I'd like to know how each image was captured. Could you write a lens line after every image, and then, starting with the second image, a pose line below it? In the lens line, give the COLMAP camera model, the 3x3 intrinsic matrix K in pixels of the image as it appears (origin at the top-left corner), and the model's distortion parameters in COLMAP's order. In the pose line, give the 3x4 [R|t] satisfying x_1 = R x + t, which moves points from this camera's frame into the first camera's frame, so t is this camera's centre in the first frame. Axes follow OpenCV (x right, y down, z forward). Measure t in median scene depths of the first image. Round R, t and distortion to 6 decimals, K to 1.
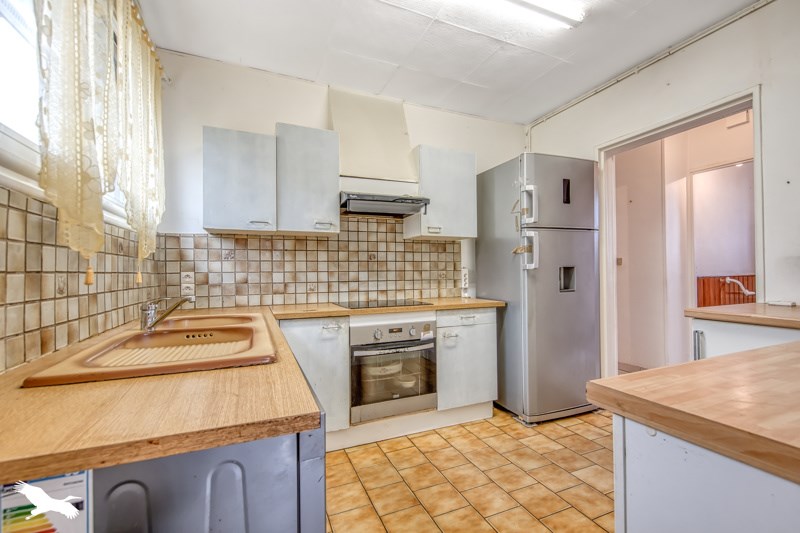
lens RADIAL K [[359.6, 0, 411.2], [0, 359.6, 267.8], [0, 0, 1]] dist [0.002239, -0.000016]
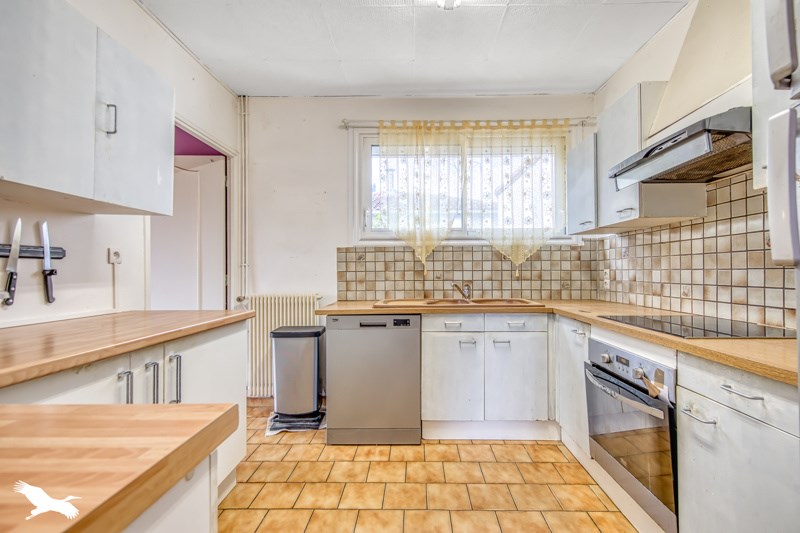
lens RADIAL K [[359.6, 0, 411.2], [0, 359.6, 267.8], [0, 0, 1]] dist [0.002239, -0.000016]
pose [[-0.431362, 0.002374, -0.902176, 0.662636], [0.017605, 0.999828, -0.005786, 0.002293], [0.902007, -0.018379, -0.431330, 0.871798]]
